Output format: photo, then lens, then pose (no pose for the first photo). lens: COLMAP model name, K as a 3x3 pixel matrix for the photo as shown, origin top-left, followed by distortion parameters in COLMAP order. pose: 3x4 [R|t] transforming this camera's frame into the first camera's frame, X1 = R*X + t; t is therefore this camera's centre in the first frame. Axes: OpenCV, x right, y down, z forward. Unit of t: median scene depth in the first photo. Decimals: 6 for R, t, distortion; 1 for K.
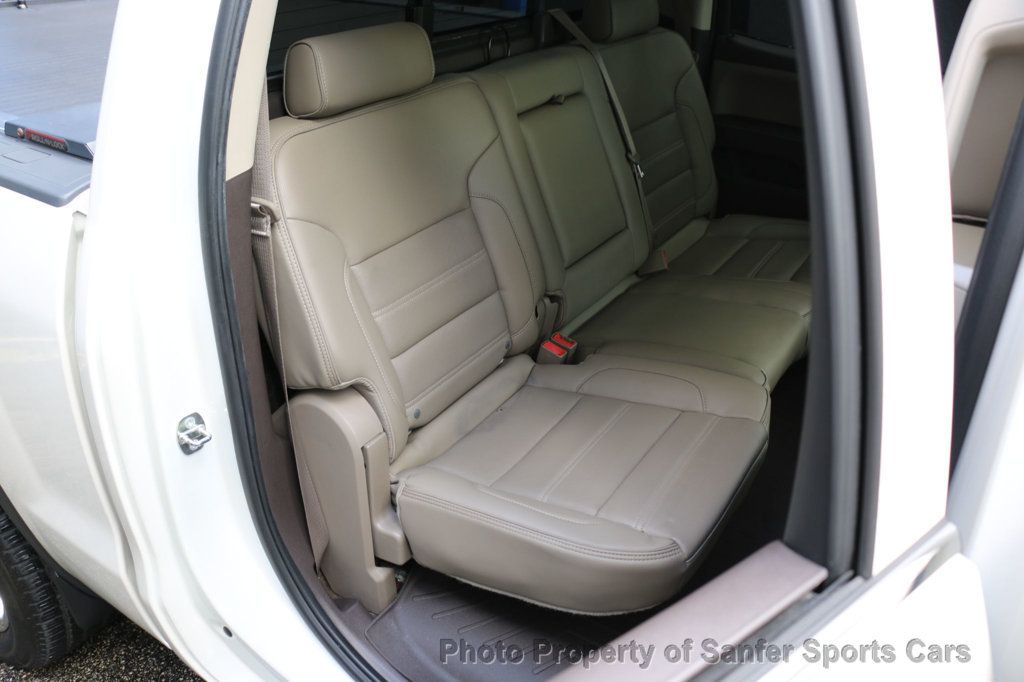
lens RADIAL K [[830.9, 0, 512.0], [0, 830.9, 310.5], [0, 0, 1]] dist [-0.160705, 0.004957]
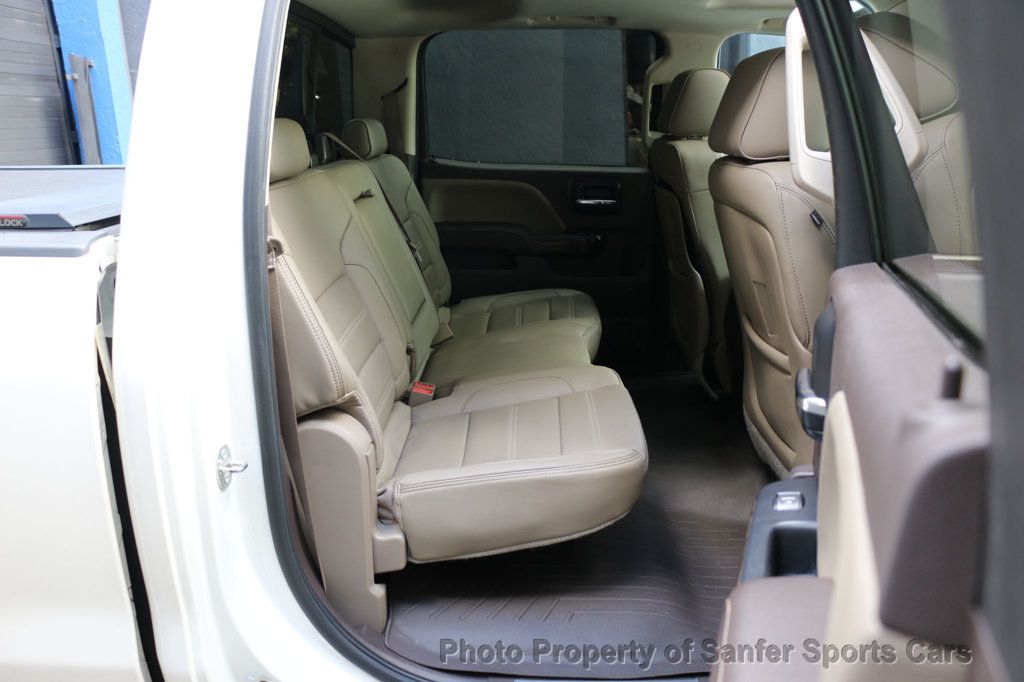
lens RADIAL K [[830.9, 0, 512.0], [0, 830.9, 310.5], [0, 0, 1]] dist [-0.160705, 0.004957]
pose [[0.842329, -0.143225, 0.519584, -0.509204], [0.264617, 0.949751, -0.167185, 0.197204], [-0.469531, 0.278315, 0.837903, -0.071923]]
